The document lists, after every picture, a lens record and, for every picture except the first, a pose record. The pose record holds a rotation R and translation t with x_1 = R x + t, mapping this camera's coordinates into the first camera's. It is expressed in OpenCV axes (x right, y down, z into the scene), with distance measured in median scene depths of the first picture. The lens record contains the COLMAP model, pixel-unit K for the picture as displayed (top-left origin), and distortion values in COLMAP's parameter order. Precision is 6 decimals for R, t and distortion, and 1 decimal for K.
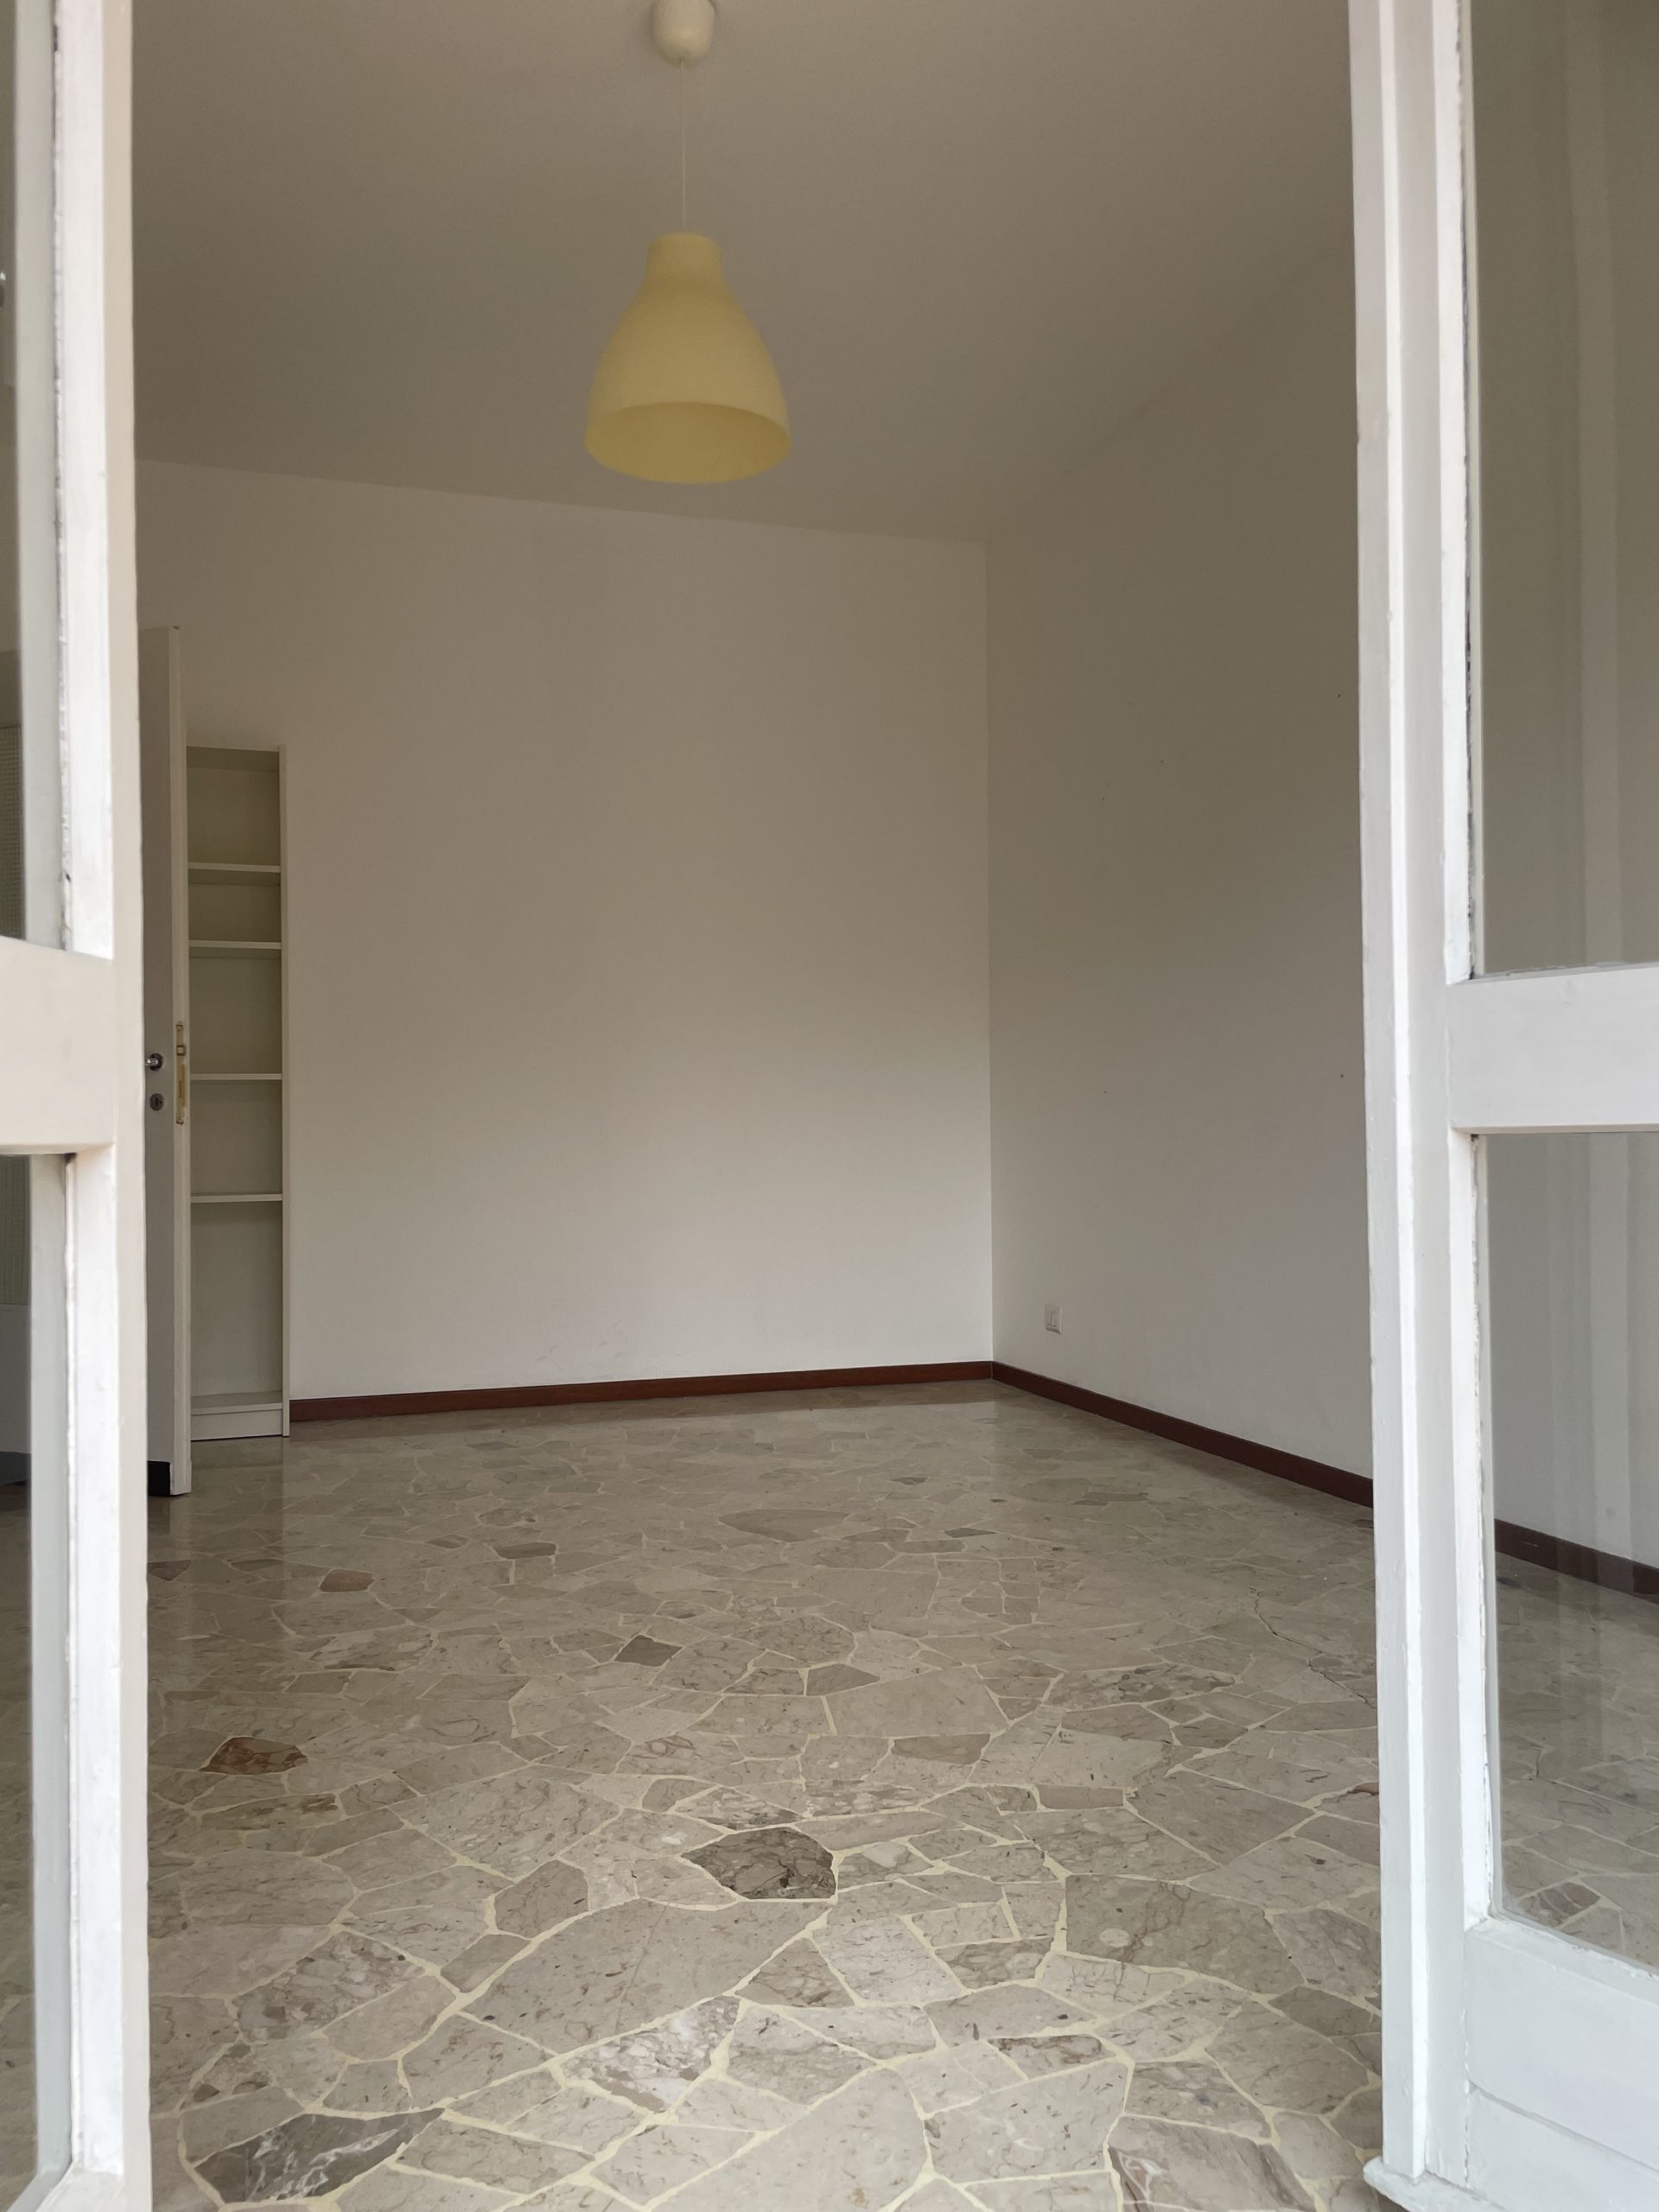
lens RADIAL K [[1661.7, 0, 830.1], [0, 1661.7, 1104.5], [0, 0, 1]] dist [0.051548, -0.050955]
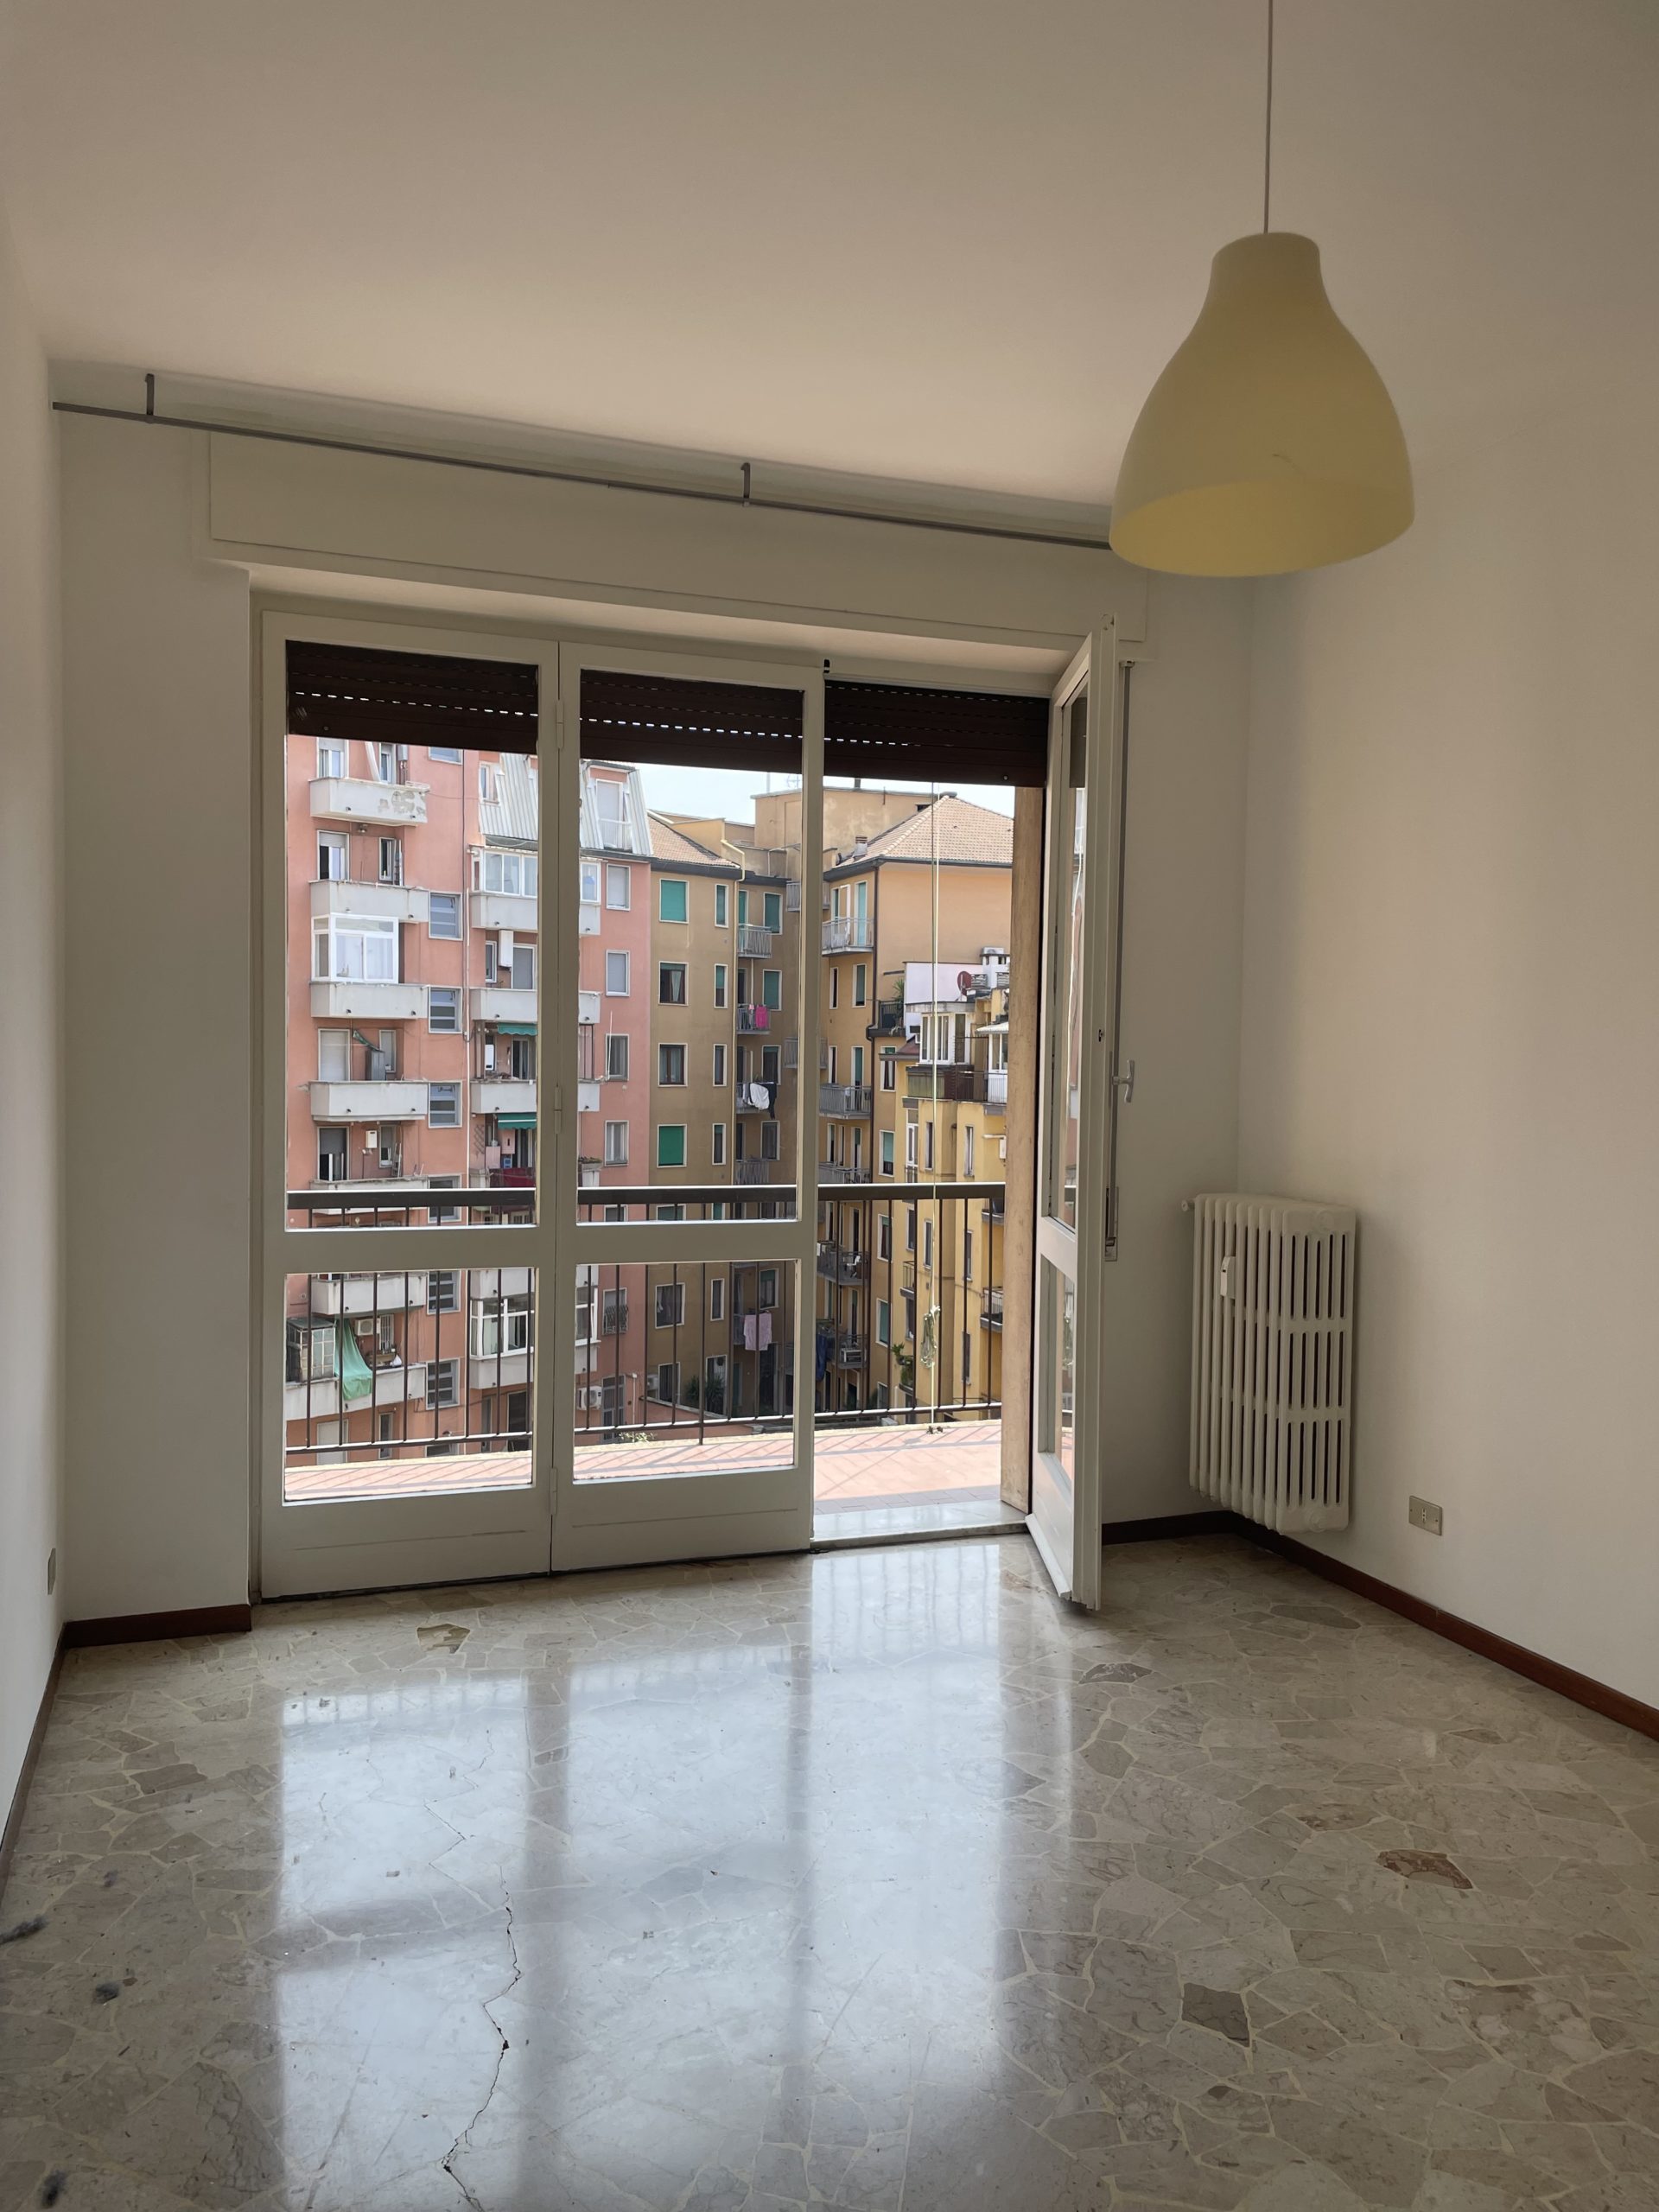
lens RADIAL K [[1661.7, 0, 793.4], [0, 1661.7, 1107.6], [0, 0, 1]] dist [0.051548, -0.050955]
pose [[-0.999852, -0.001865, -0.017096, 0.134675], [-0.002205, 0.999799, 0.019926, -0.179558], [0.017056, 0.019961, -0.999655, 1.862257]]
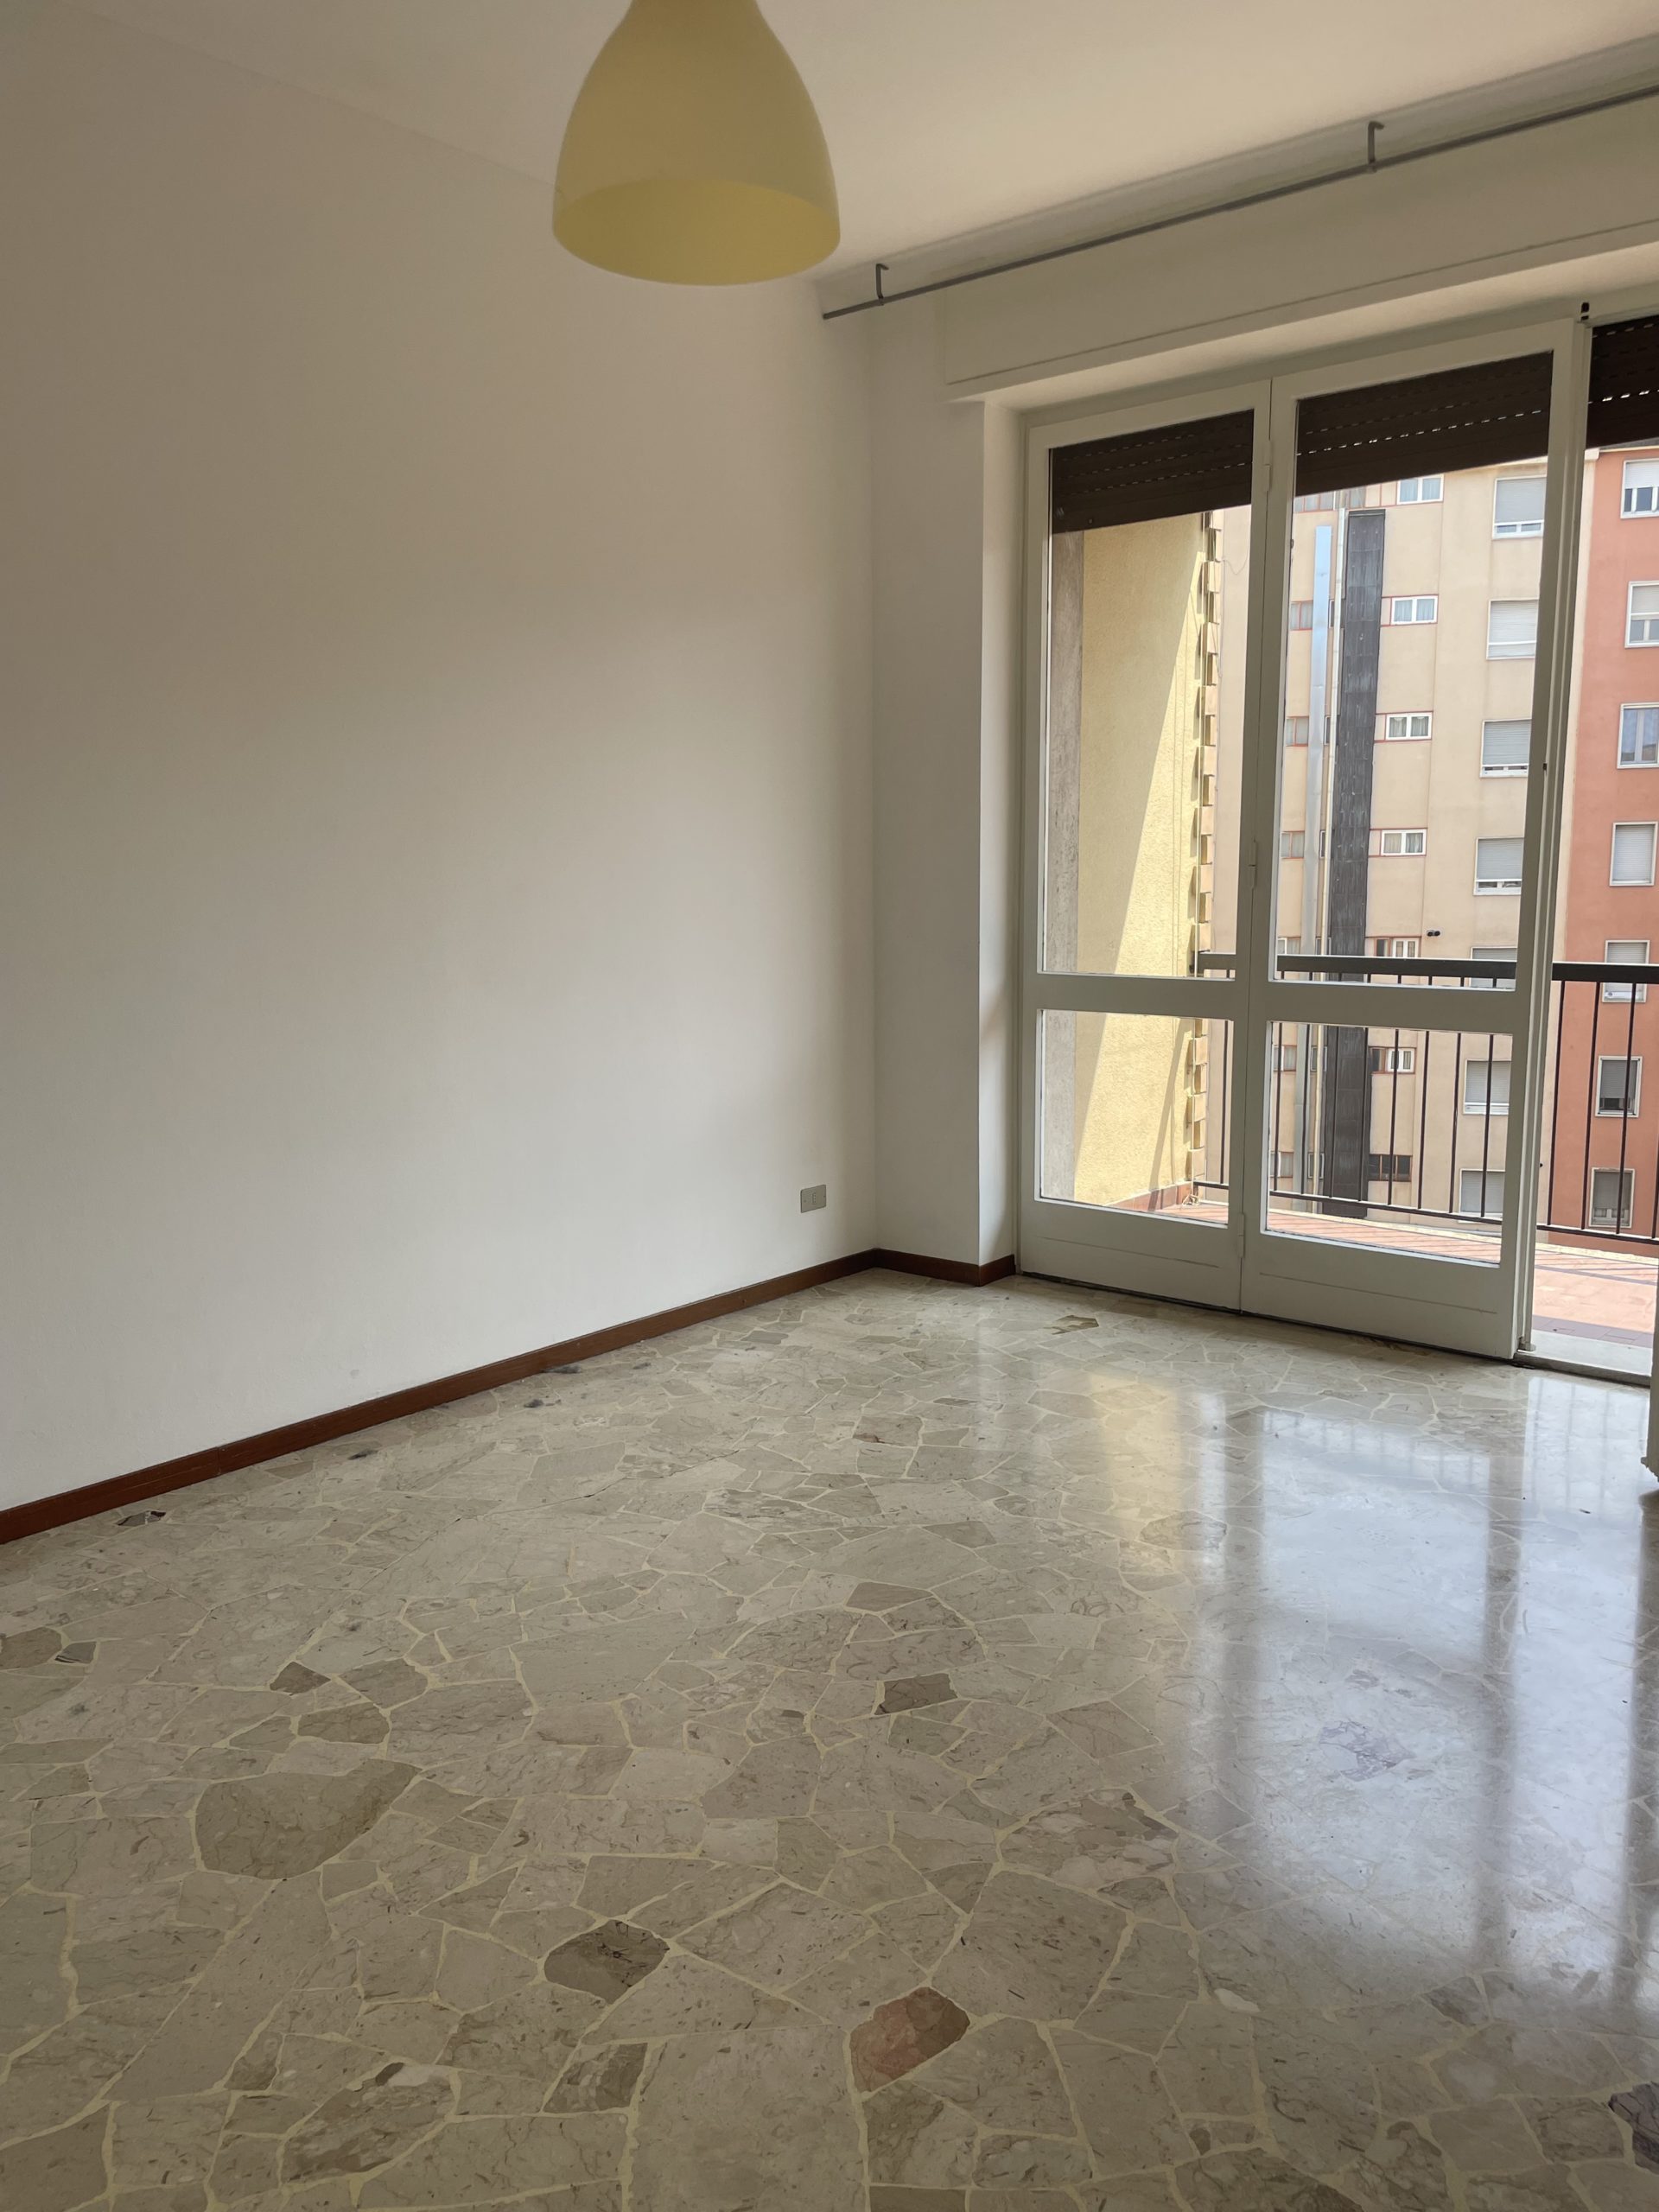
lens RADIAL K [[1661.7, 0, 823.1], [0, 1661.7, 1110.1], [0, 0, 1]] dist [0.051548, -0.050955]
pose [[-0.527287, -0.109234, 0.842637, -0.829563], [0.005266, 0.991263, 0.131797, -0.124896], [-0.849671, 0.073932, -0.522104, 1.483815]]
